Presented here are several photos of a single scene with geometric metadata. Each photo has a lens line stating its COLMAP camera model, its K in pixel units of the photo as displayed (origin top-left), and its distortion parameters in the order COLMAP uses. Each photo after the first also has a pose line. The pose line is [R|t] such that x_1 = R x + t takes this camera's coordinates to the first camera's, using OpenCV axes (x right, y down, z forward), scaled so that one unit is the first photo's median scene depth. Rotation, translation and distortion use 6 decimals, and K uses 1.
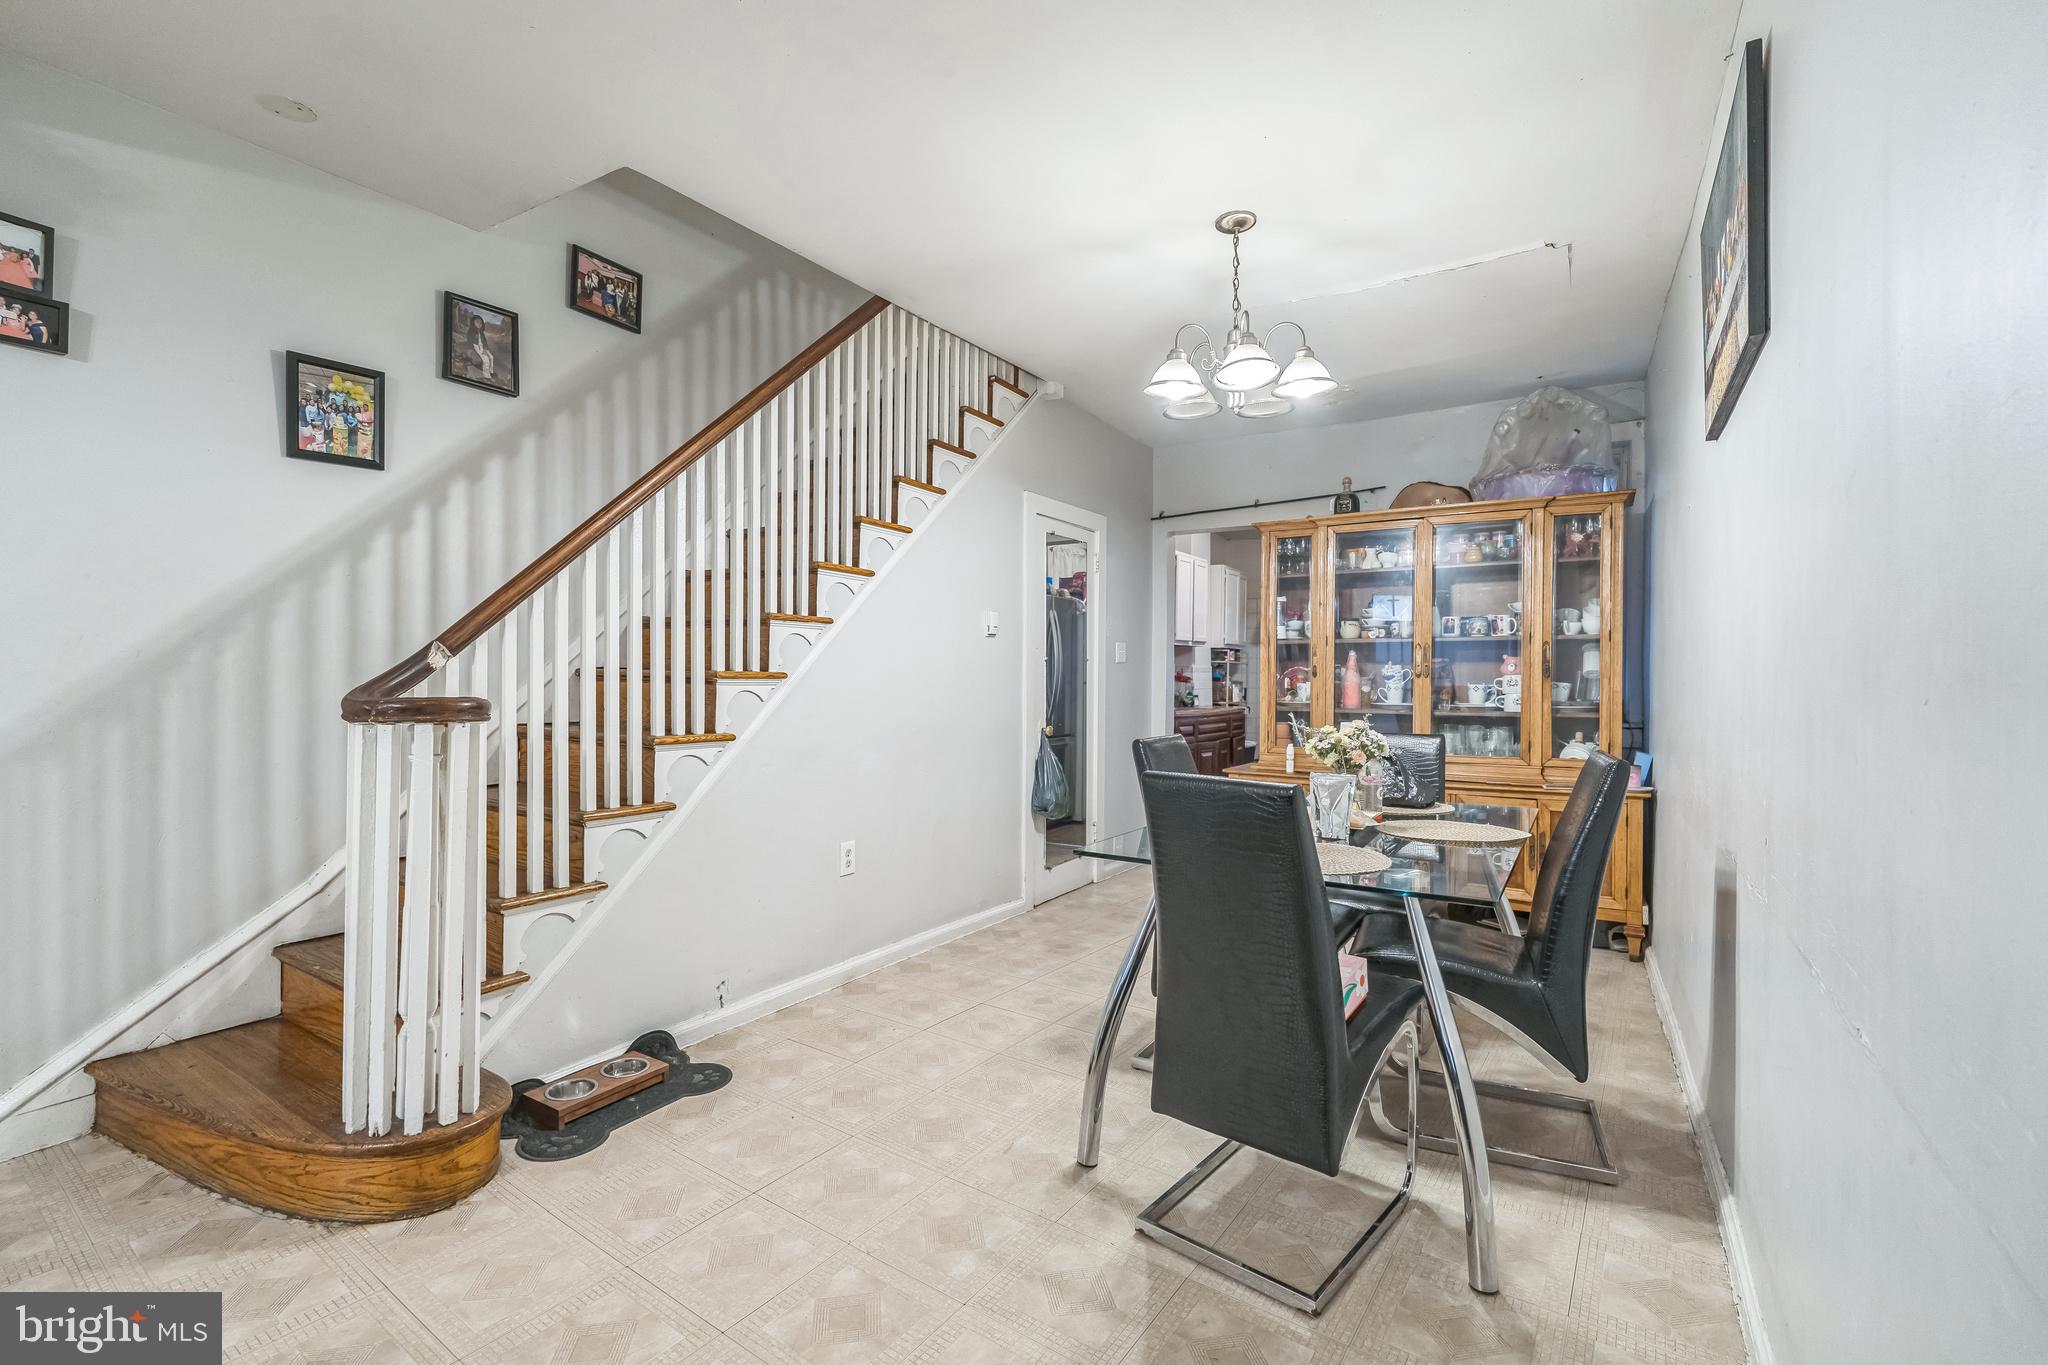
lens RADIAL K [[914.1, 0, 1012.1], [0, 914.1, 681.7], [0, 0, 1]] dist [-0.000469, -0.000075]
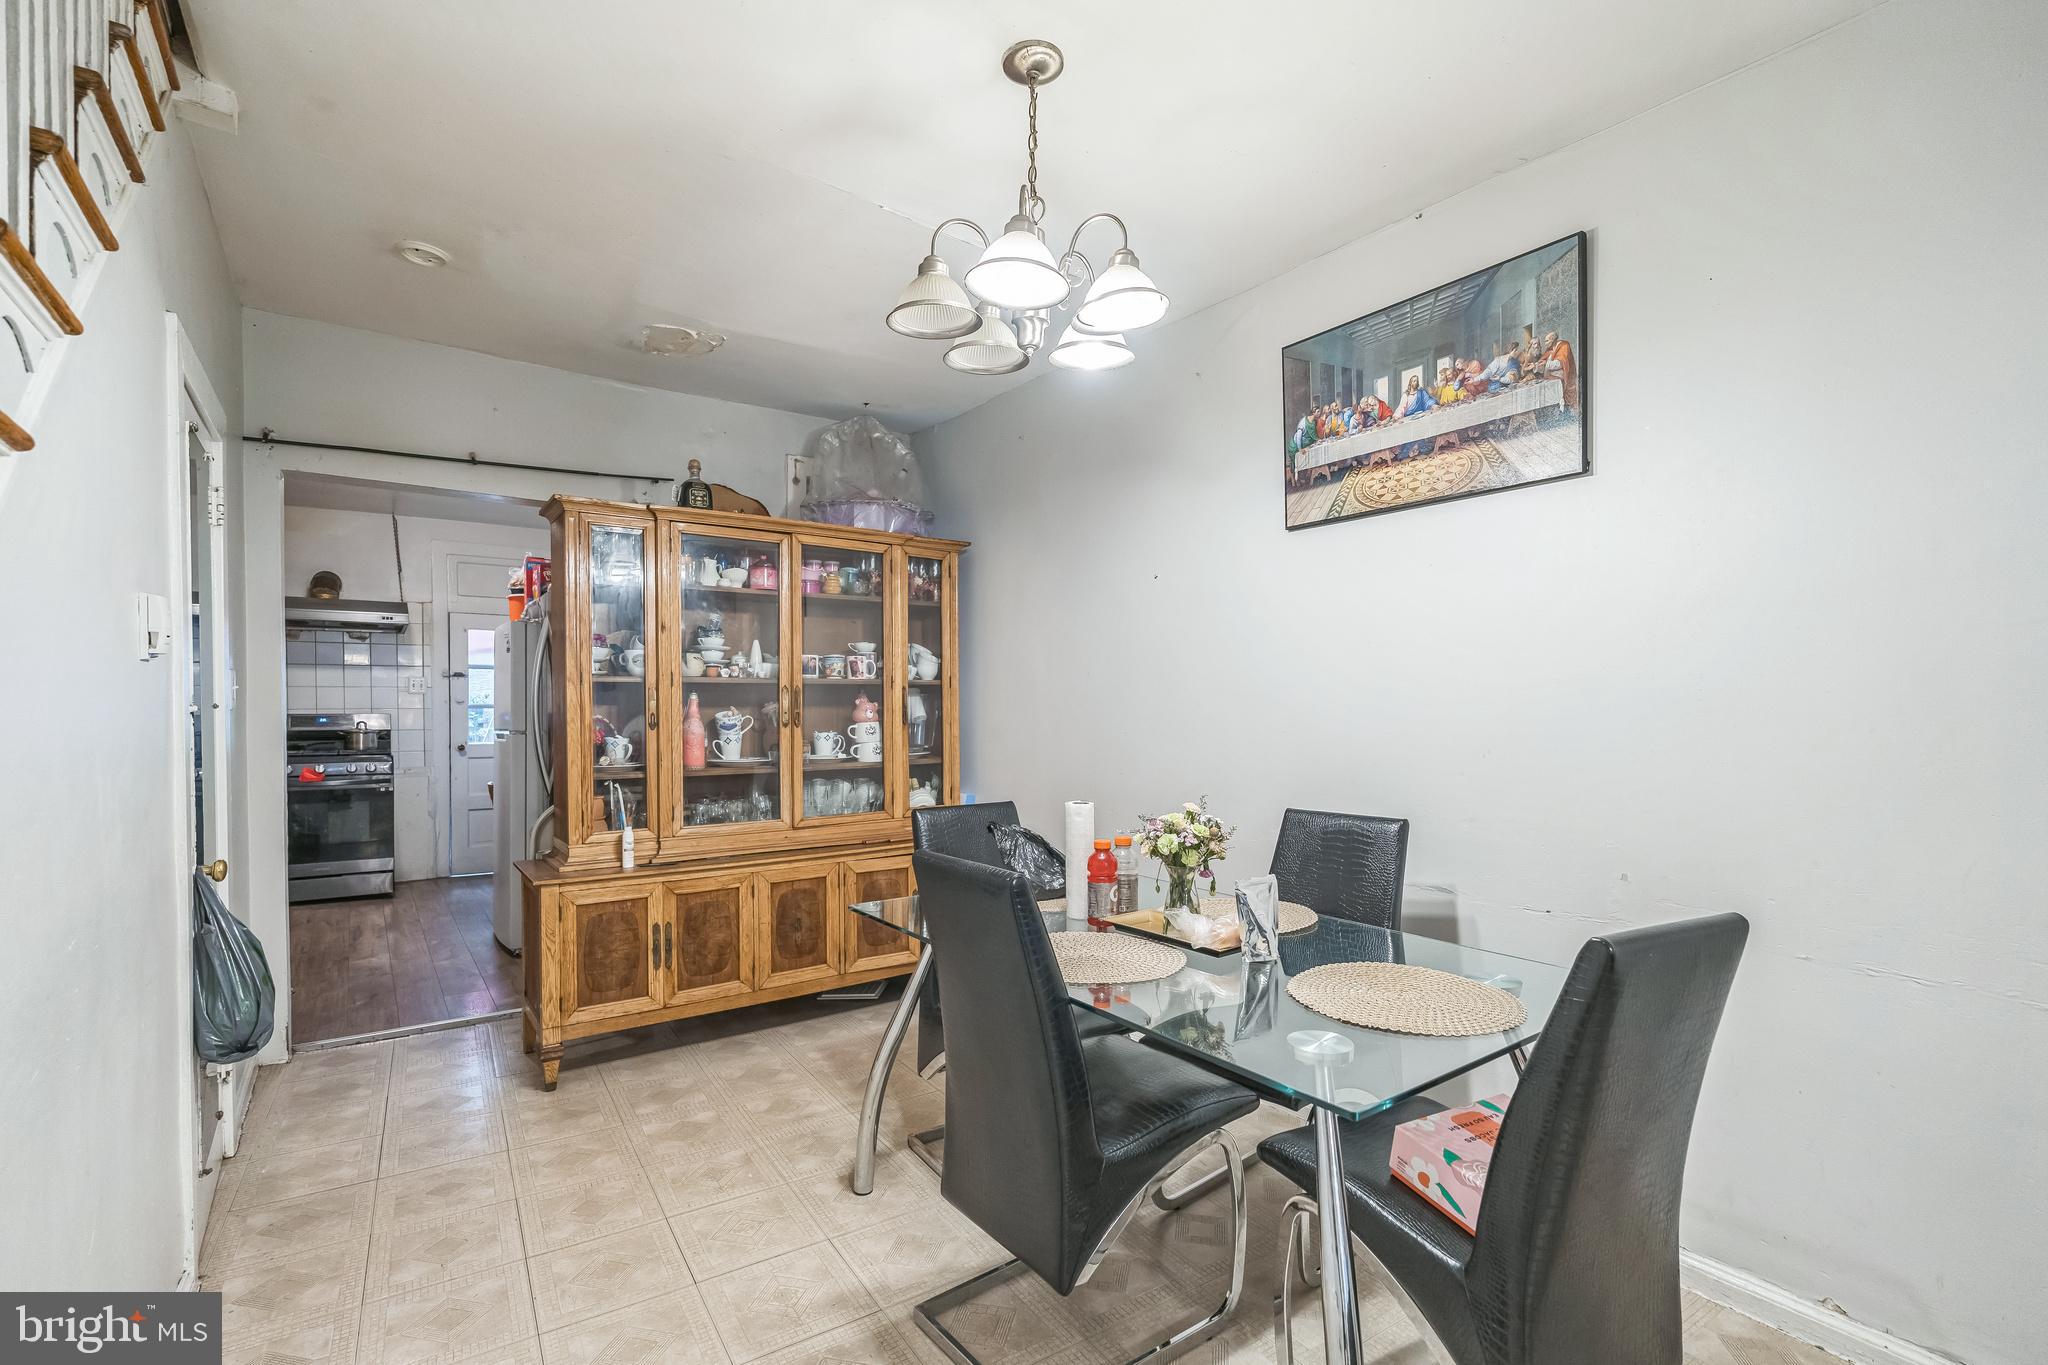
lens RADIAL K [[931.5, 0, 1033.0], [0, 931.5, 724.0], [0, 0, 1]] dist [0.003066, 0.000417]
pose [[0.365838, -0.029053, 0.930225, -0.264336], [0.007471, 0.999572, 0.028281, -0.030521], [-0.930649, -0.003397, 0.365898, 0.504355]]
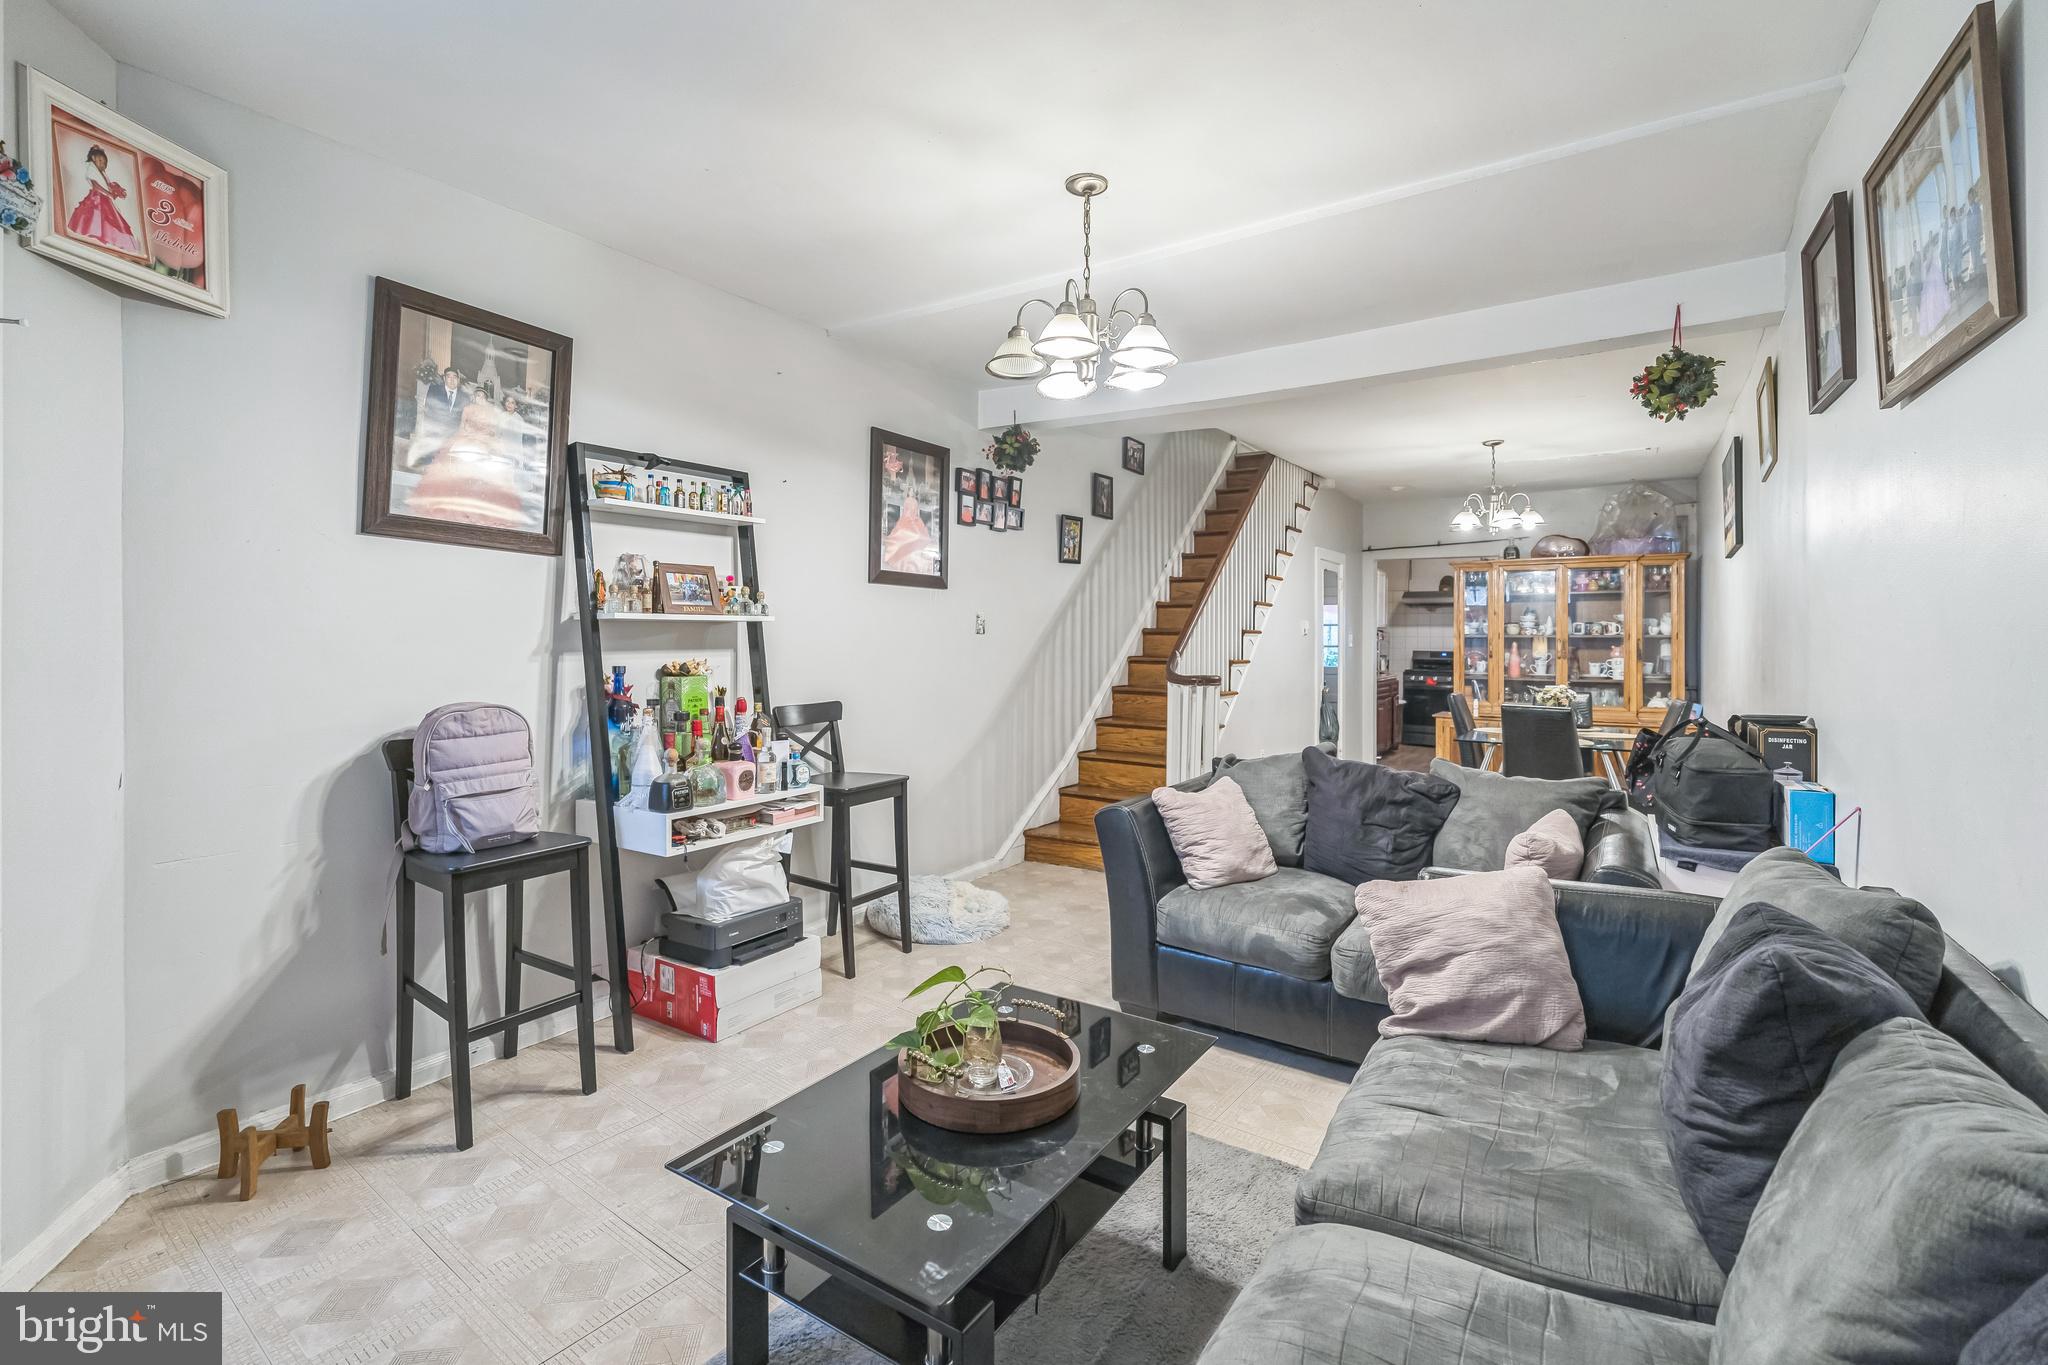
lens RADIAL K [[951.0, 0, 1031.7], [0, 951.0, 633.6], [0, 0, 1]] dist [0.025807, 0.000070]
pose [[0.999997, -0.001741, -0.001927, -0.533067], [0.001715, 0.999912, -0.013172, -0.030551], [0.001950, 0.013169, 0.999911, -0.778330]]
